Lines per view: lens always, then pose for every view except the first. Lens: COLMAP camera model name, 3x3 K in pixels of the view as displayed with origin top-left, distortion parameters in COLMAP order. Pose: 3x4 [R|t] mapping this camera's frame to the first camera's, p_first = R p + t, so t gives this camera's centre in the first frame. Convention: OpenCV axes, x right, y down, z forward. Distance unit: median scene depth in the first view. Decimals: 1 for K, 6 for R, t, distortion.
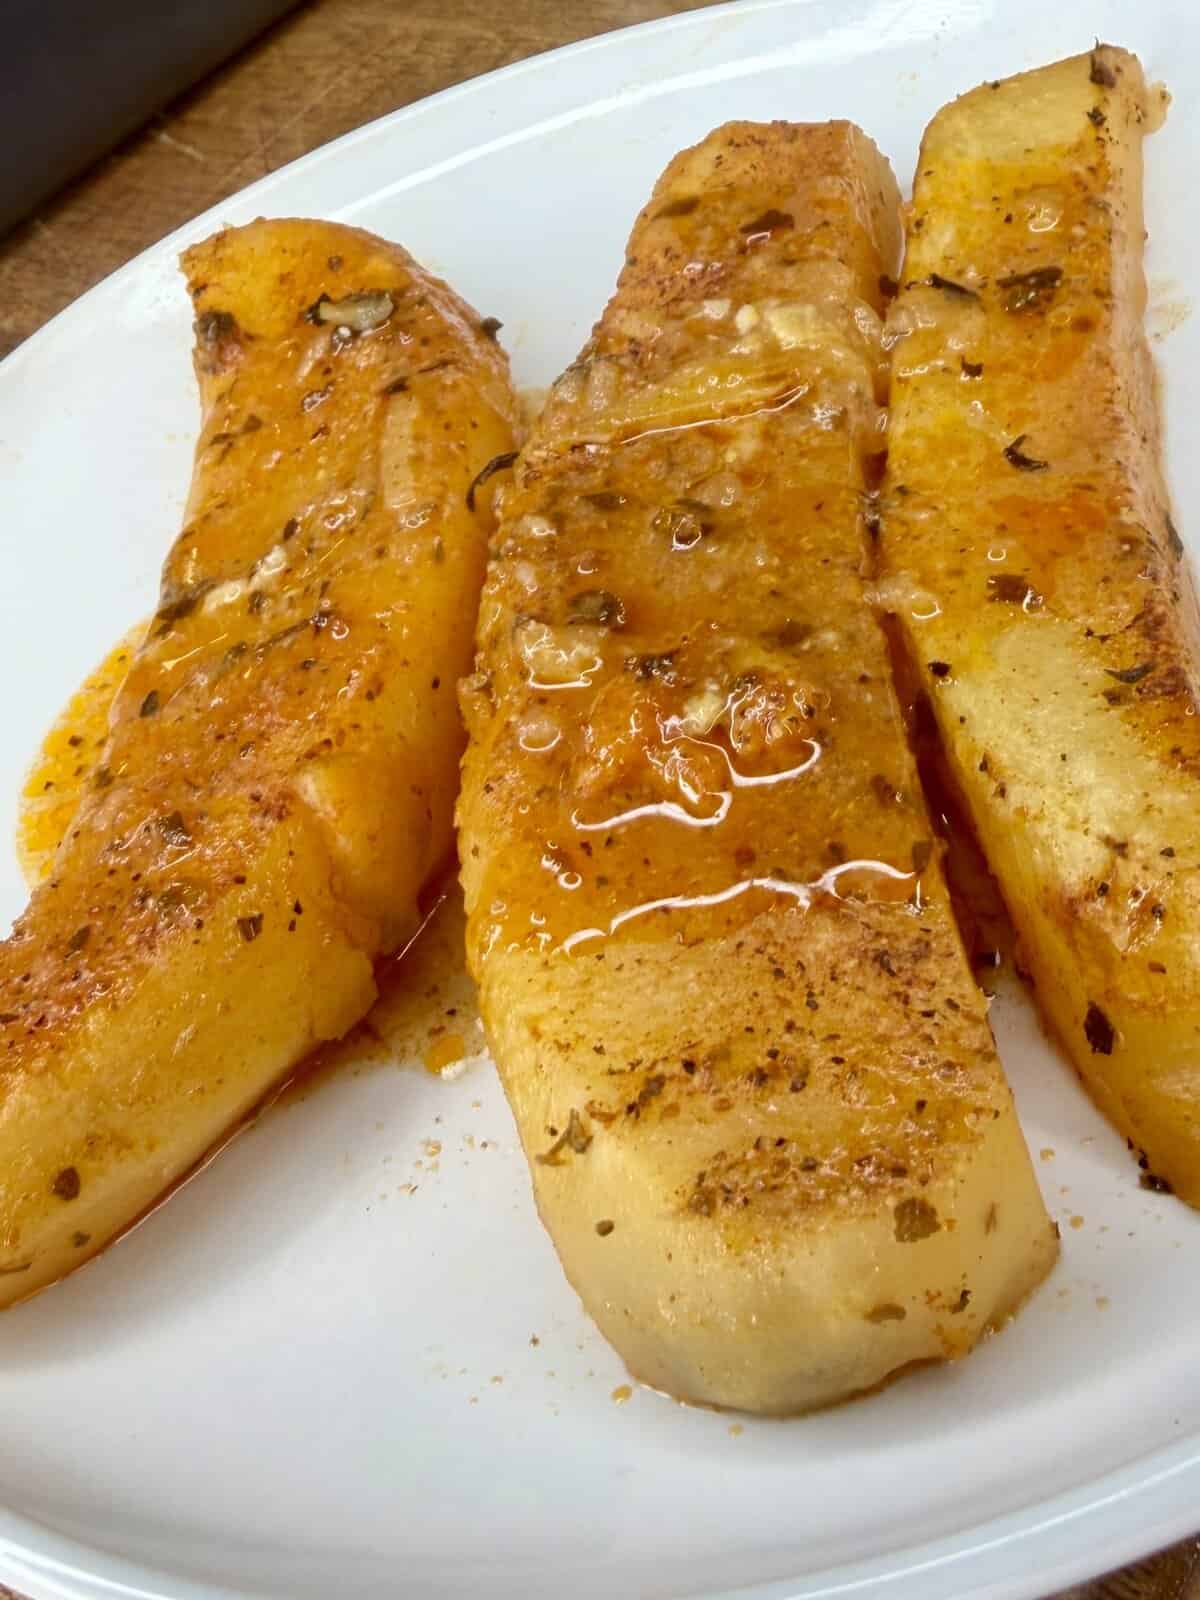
lens RADIAL K [[1259.2, 0, 600.0], [0, 1259.2, 800.0], [0, 0, 1]] dist [0.000544, 0.011318]
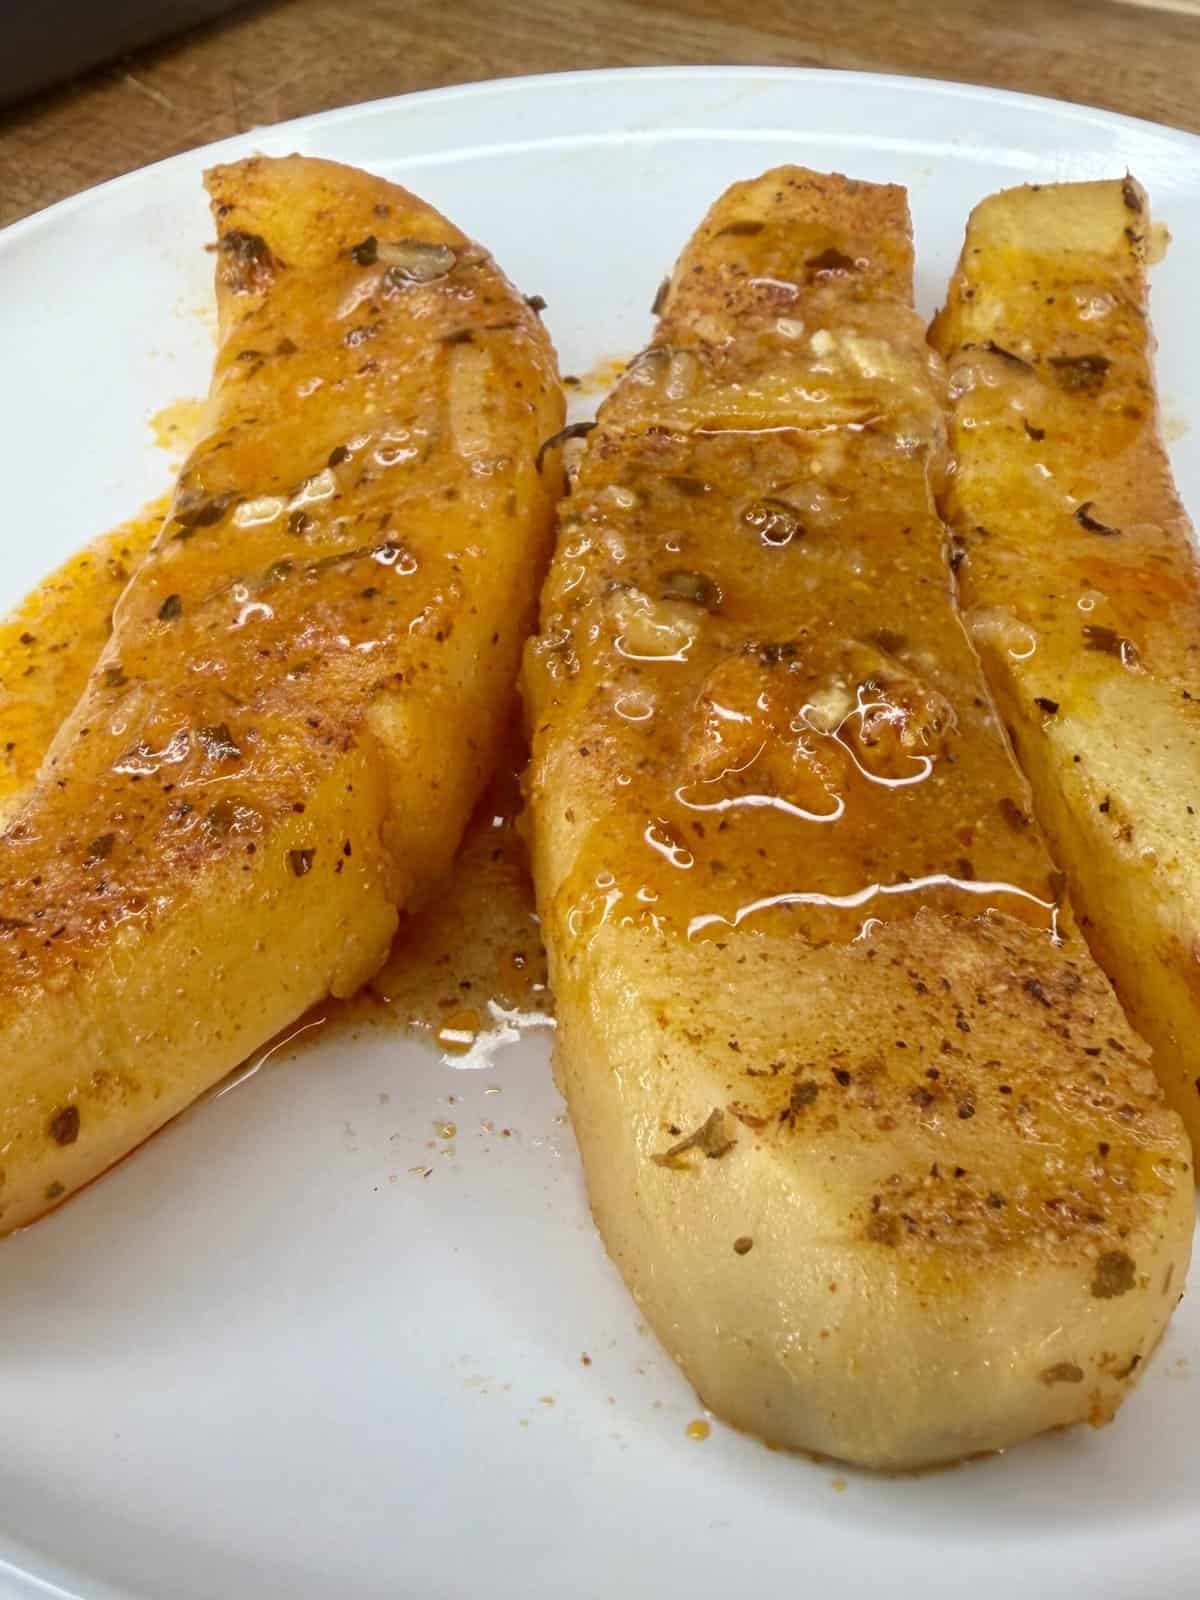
lens RADIAL K [[1200.3, 0, 600.2], [0, 1200.3, 756.5], [0, 0, 1]] dist [0.003882, 0.003059]
pose [[0.976761, 0.159003, 0.143721, -0.179826], [-0.151770, 0.986591, -0.060036, 0.040659], [-0.151340, 0.036828, 0.987796, 0.101434]]
